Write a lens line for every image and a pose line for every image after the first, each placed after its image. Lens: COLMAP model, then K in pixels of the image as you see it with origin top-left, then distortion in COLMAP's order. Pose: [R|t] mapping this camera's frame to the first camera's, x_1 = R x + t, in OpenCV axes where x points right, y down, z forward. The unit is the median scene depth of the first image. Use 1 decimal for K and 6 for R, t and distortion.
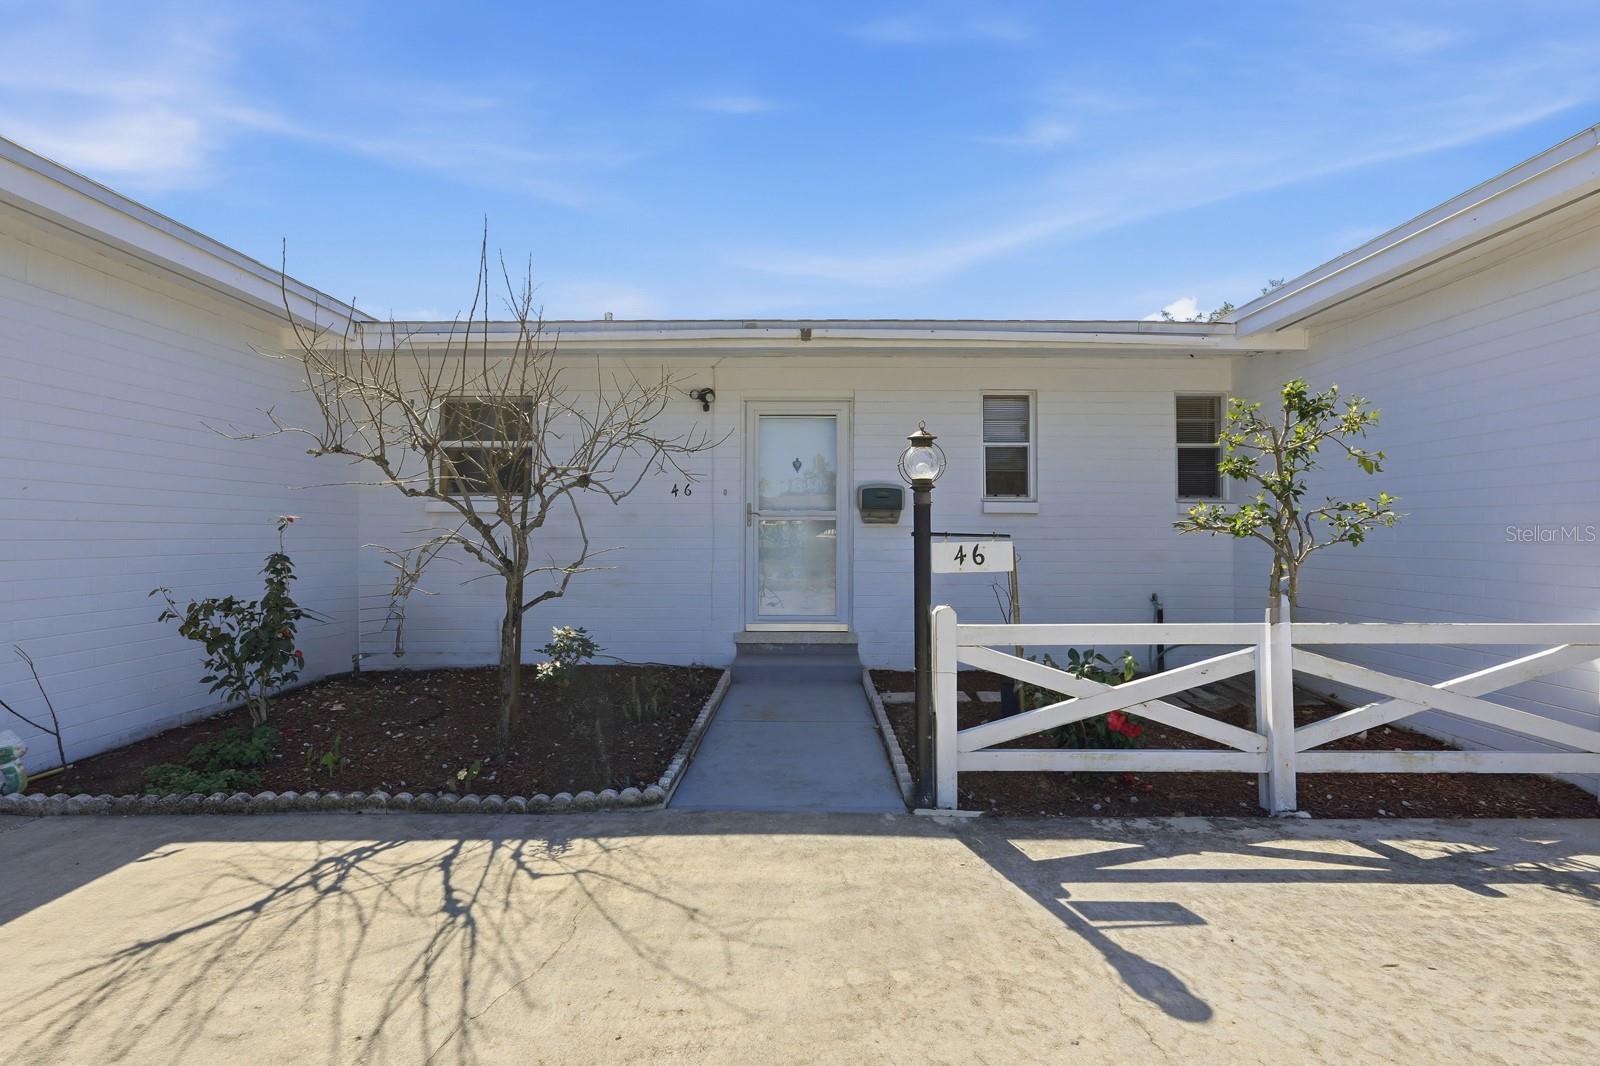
lens RADIAL K [[739.7, 0, 800.0], [0, 739.7, 533.0], [0, 0, 1]] dist [-0.029397, 0.000160]
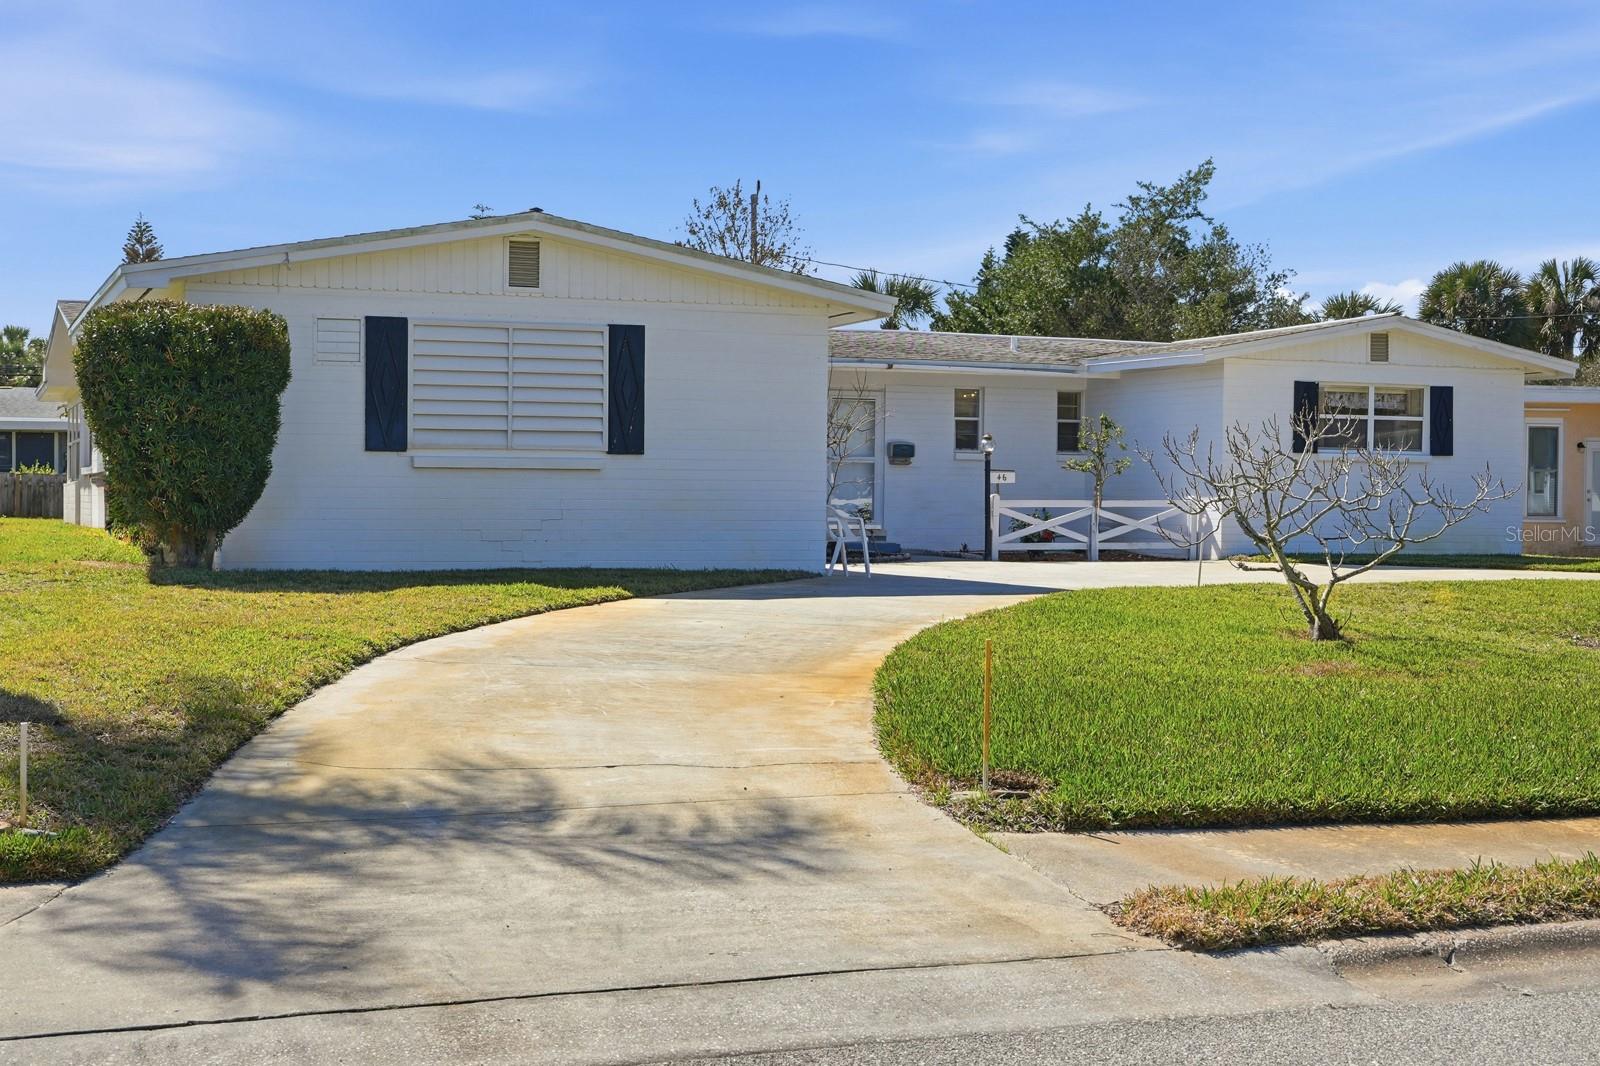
lens RADIAL K [[2181.2, 0, 800.0], [0, 2181.2, 533.0], [0, 0, 1]] dist [0.005544, 0.043211]
pose [[0.926585, -0.001570, 0.376081, -3.738859], [-0.006509, 0.999775, 0.020211, 0.080695], [-0.376028, -0.021175, 0.926366, -6.675736]]
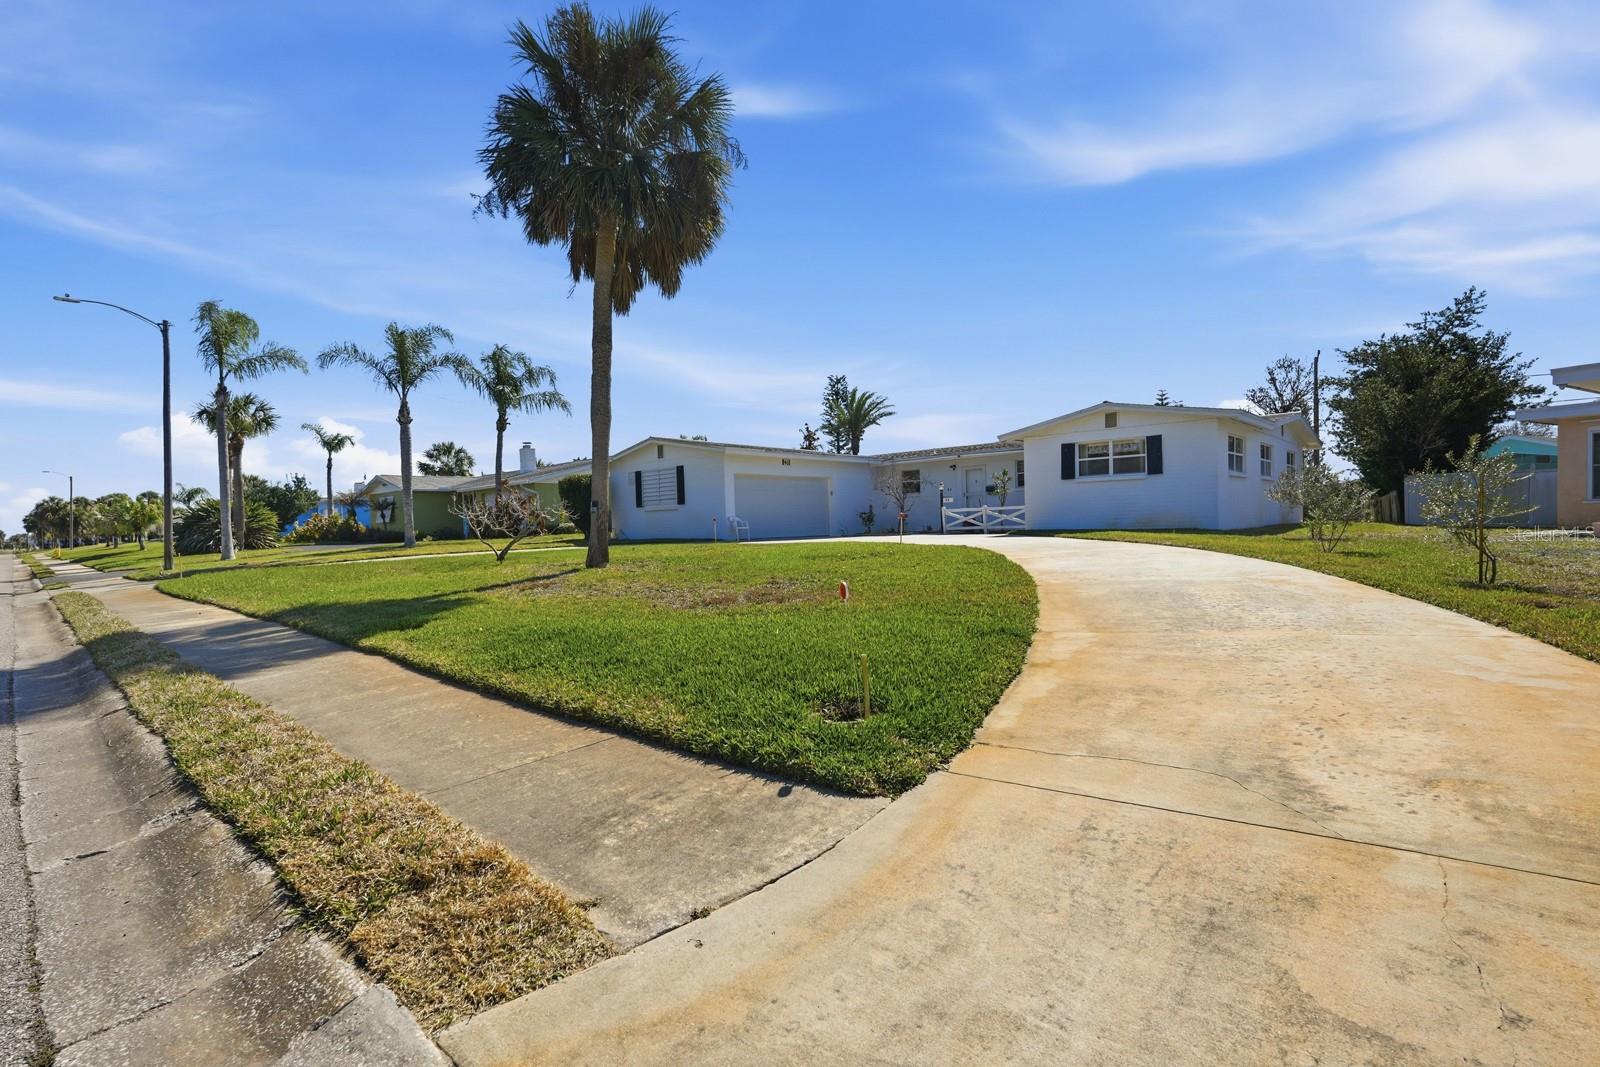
lens RADIAL K [[739.7, 0, 800.0], [0, 739.7, 533.5], [0, 0, 1]] dist [-0.029397, 0.000160]
pose [[0.736071, -0.015298, -0.676731, 3.927290], [0.032894, 0.999372, 0.013187, 0.211598], [0.676104, -0.031967, 0.736112, -5.130570]]
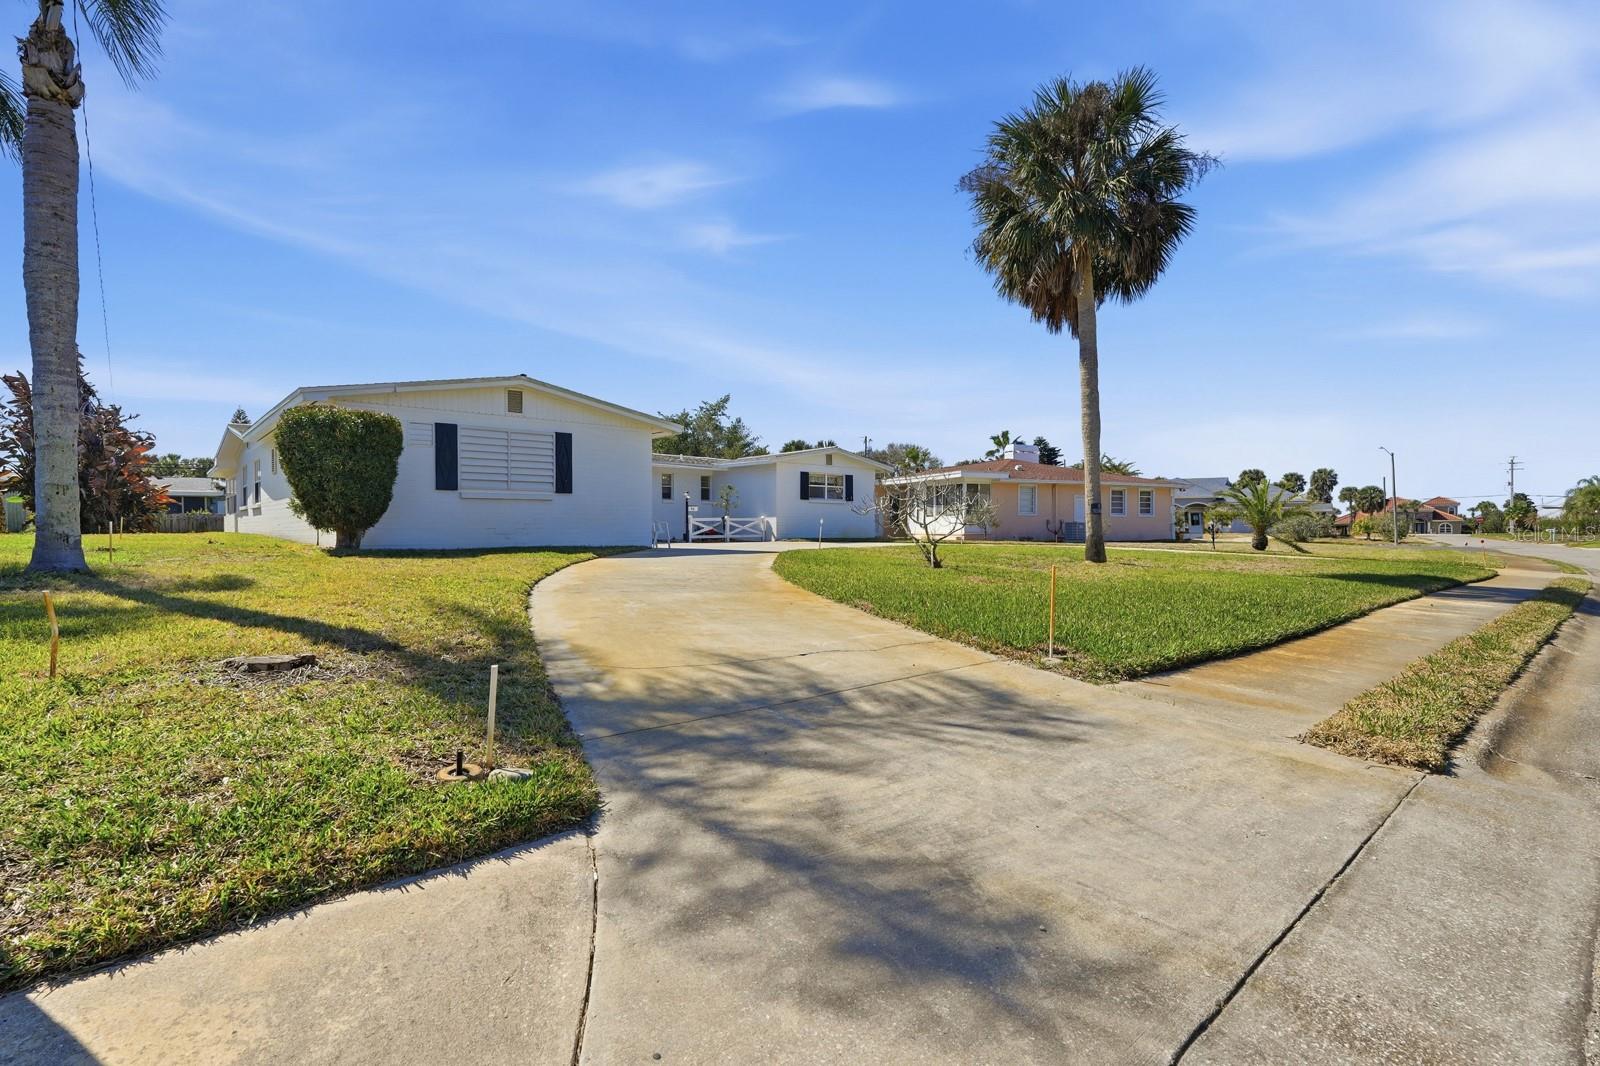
lens RADIAL K [[759.8, 0, 800.0], [0, 759.8, 533.0], [0, 0, 1]] dist [-0.013096, -0.000007]
pose [[0.737893, -0.009285, 0.674853, -3.932682], [0.001826, 0.999929, 0.011761, 0.179175], [-0.674915, -0.007446, 0.737858, -5.089530]]
